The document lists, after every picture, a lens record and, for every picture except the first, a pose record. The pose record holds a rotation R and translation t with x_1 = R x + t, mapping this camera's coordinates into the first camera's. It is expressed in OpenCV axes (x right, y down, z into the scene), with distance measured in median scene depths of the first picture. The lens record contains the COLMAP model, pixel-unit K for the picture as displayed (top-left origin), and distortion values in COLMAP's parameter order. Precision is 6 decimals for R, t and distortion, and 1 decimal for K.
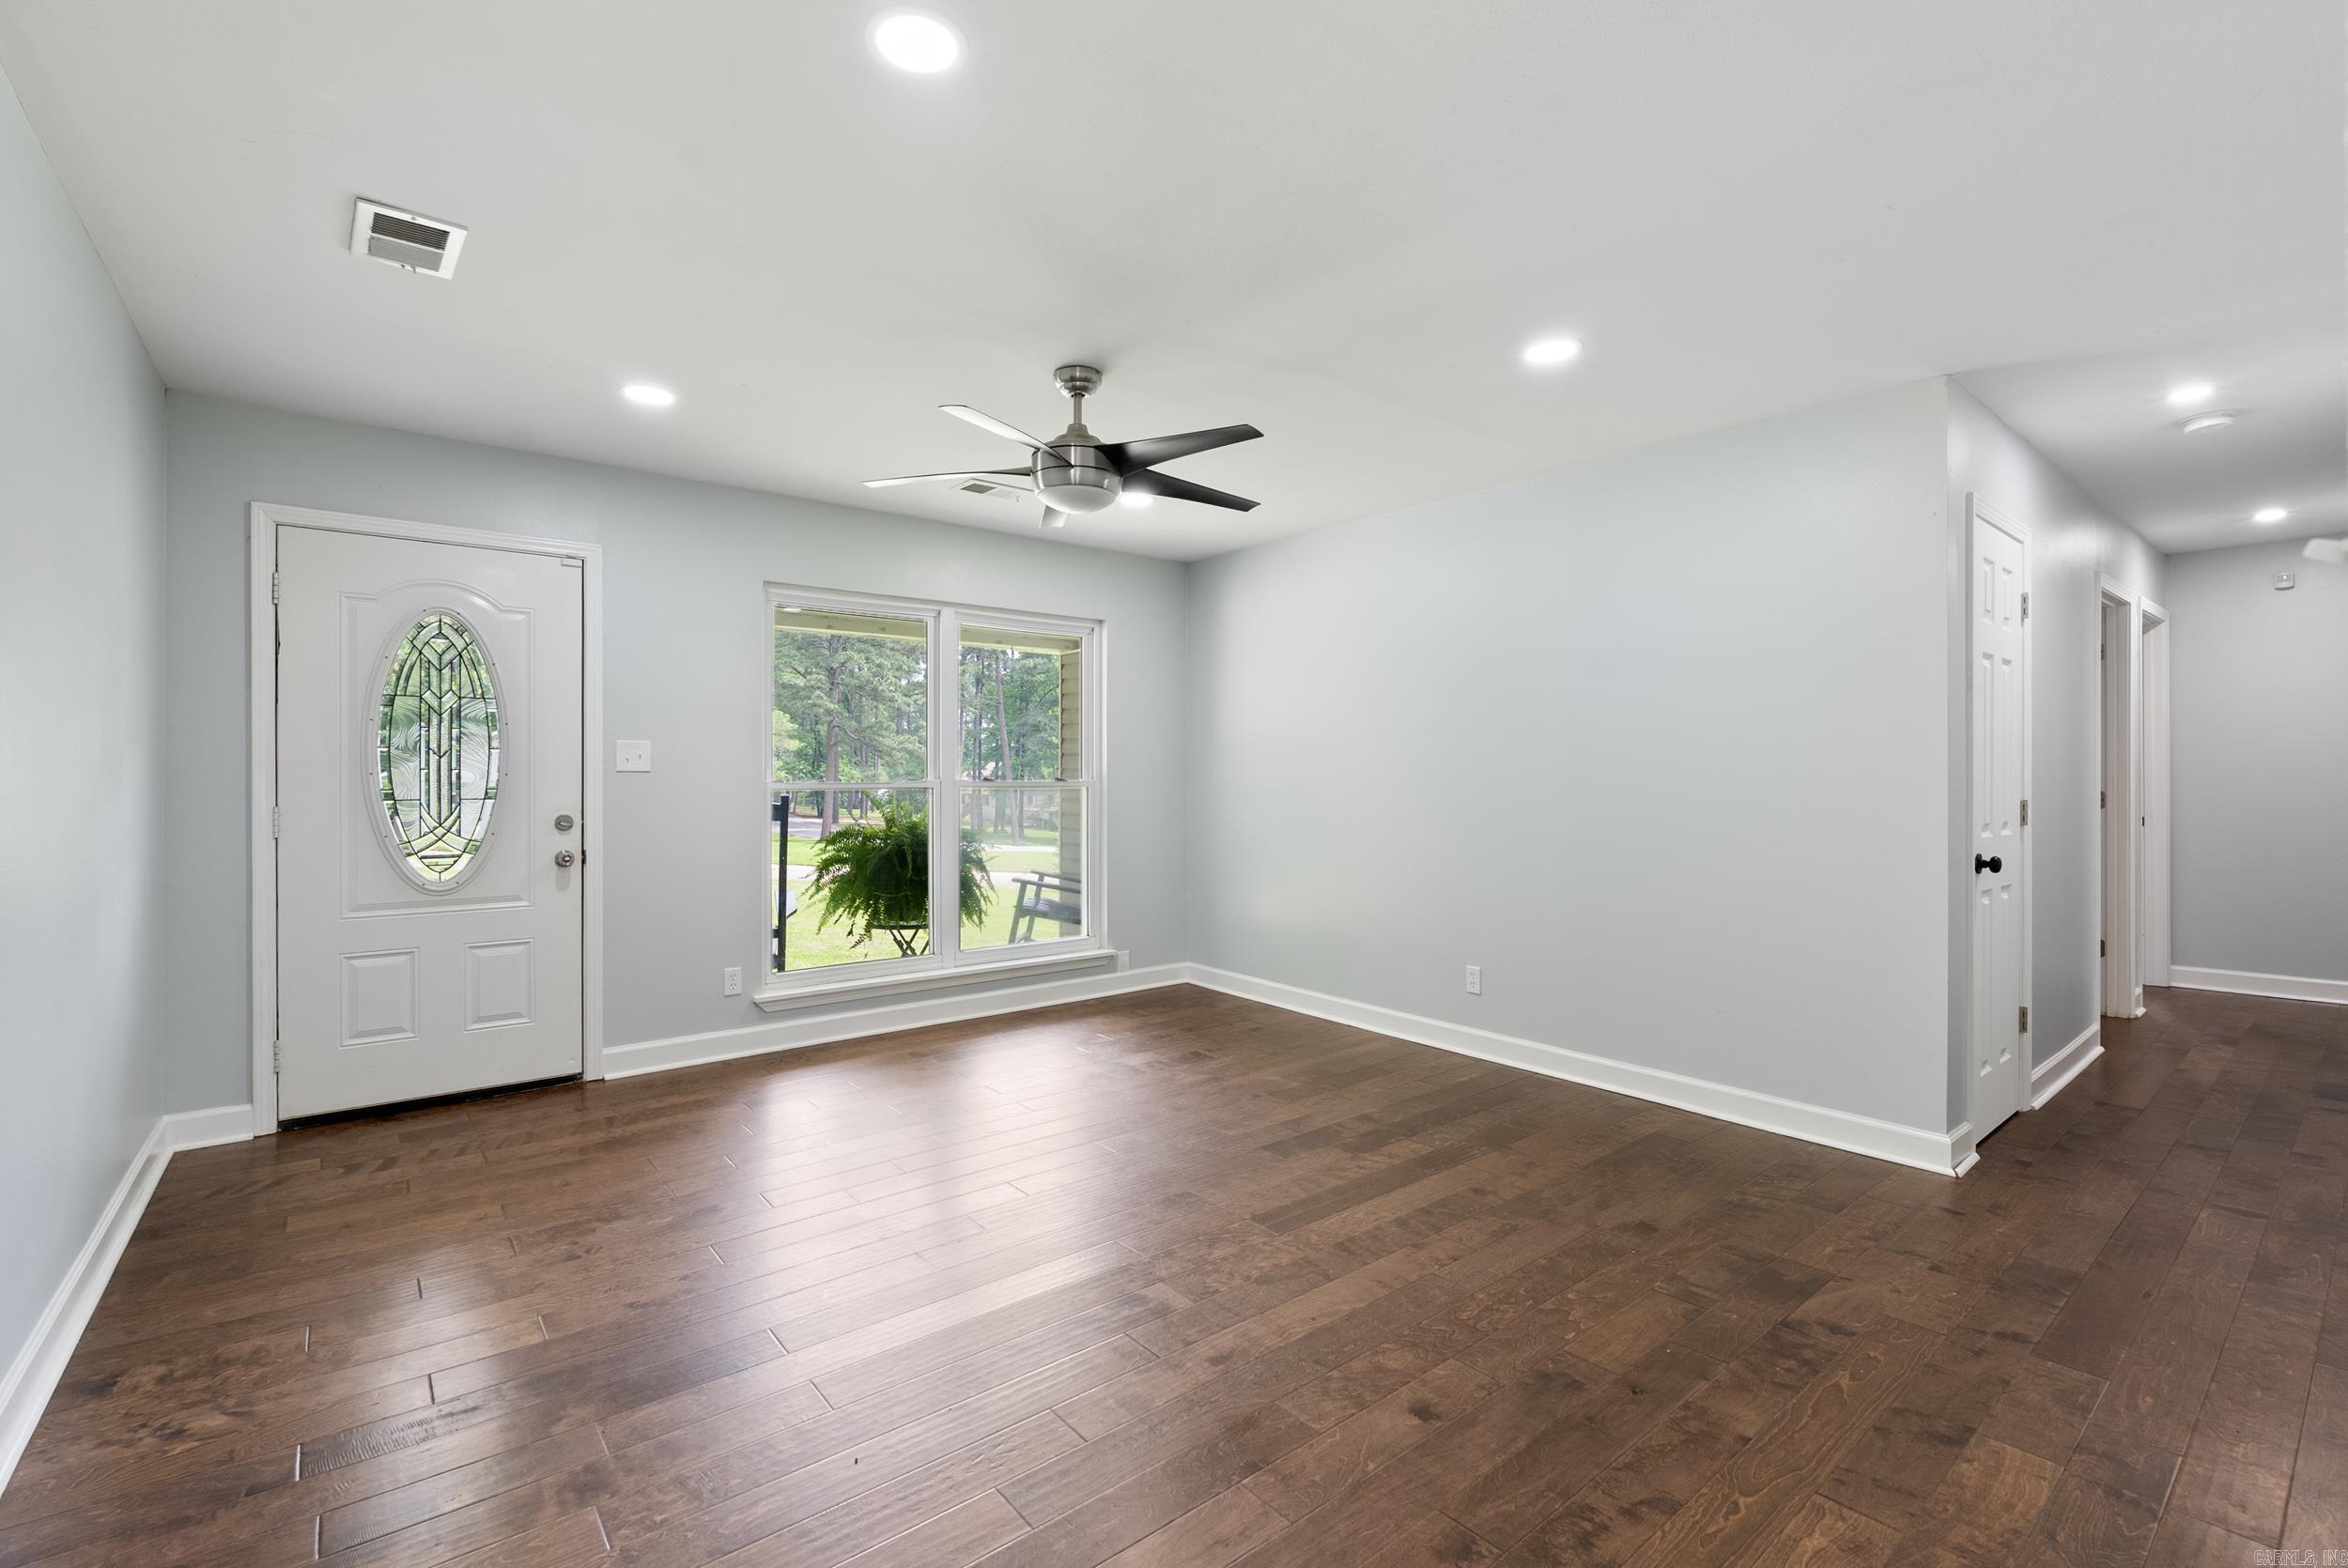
lens RADIAL K [[1034.5, 0, 1177.6], [0, 1034.5, 780.2], [0, 0, 1]] dist [-0.010729, -0.000496]
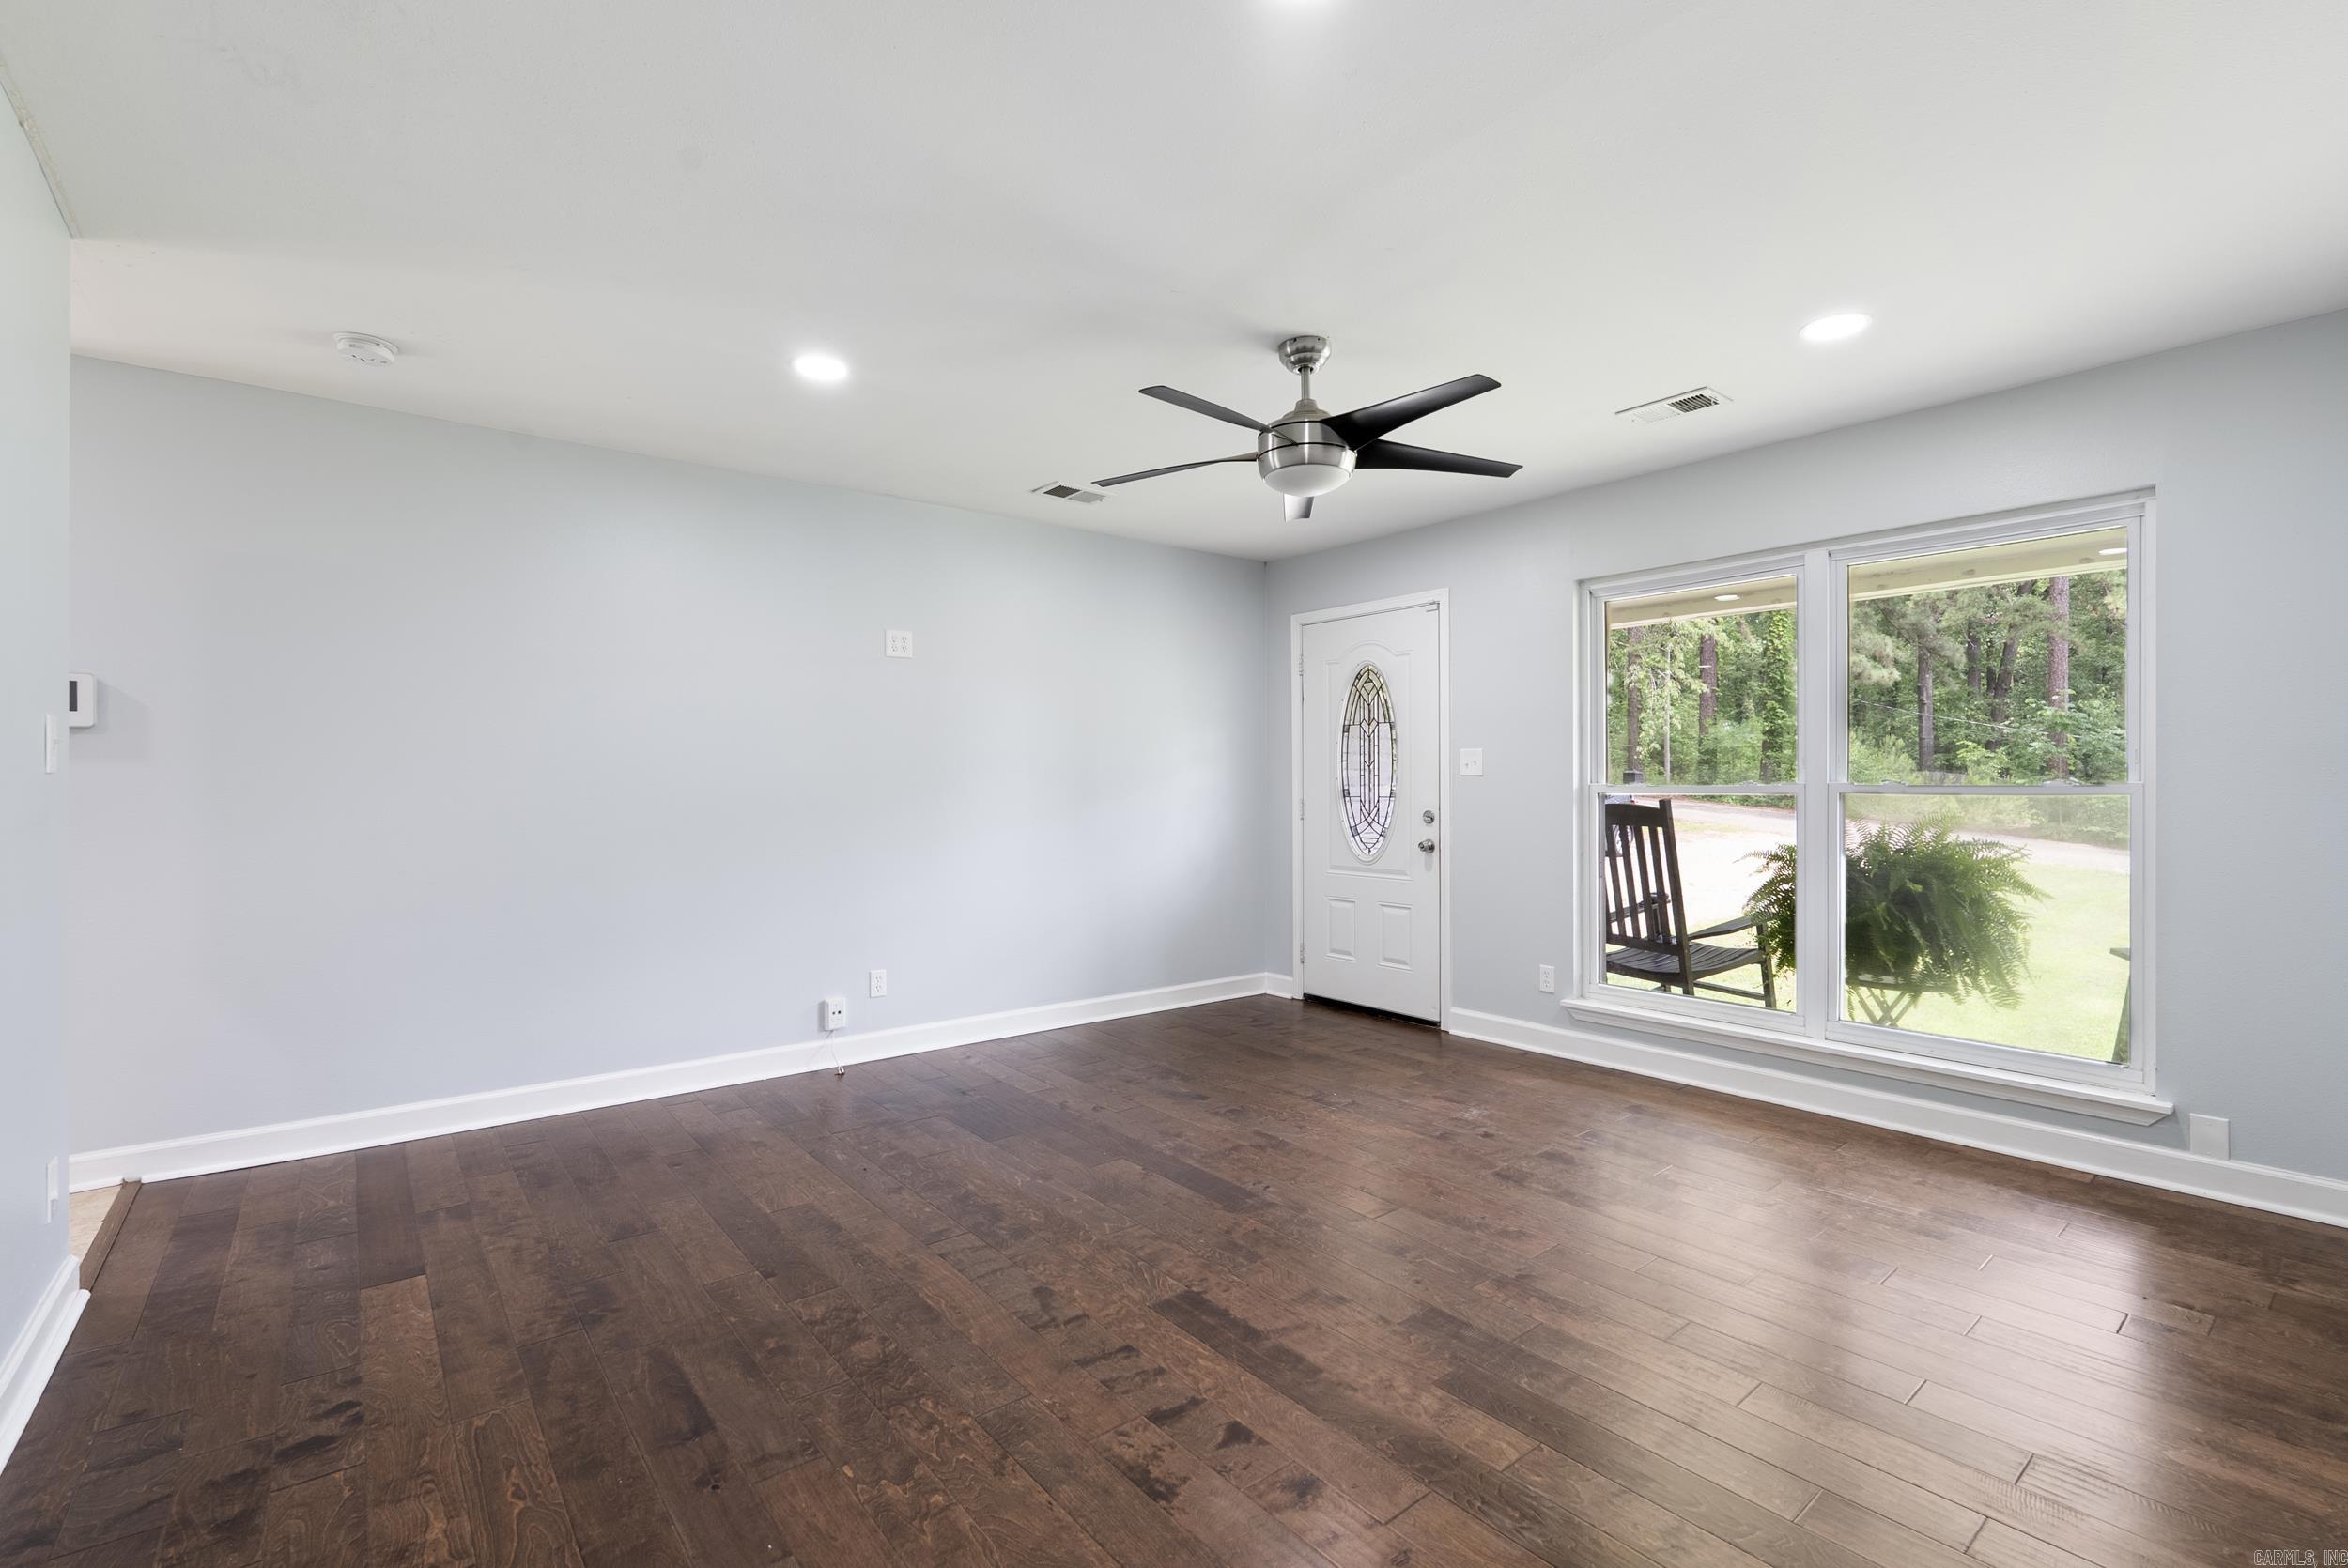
lens RADIAL K [[1034.5, 0, 1177.6], [0, 1034.5, 780.2], [0, 0, 1]] dist [-0.010729, -0.000496]
pose [[-0.004030, -0.002832, -0.999988, 0.749114], [-0.001936, 0.999994, -0.002824, 0.000617], [0.999990, 0.001924, -0.004035, 0.795789]]
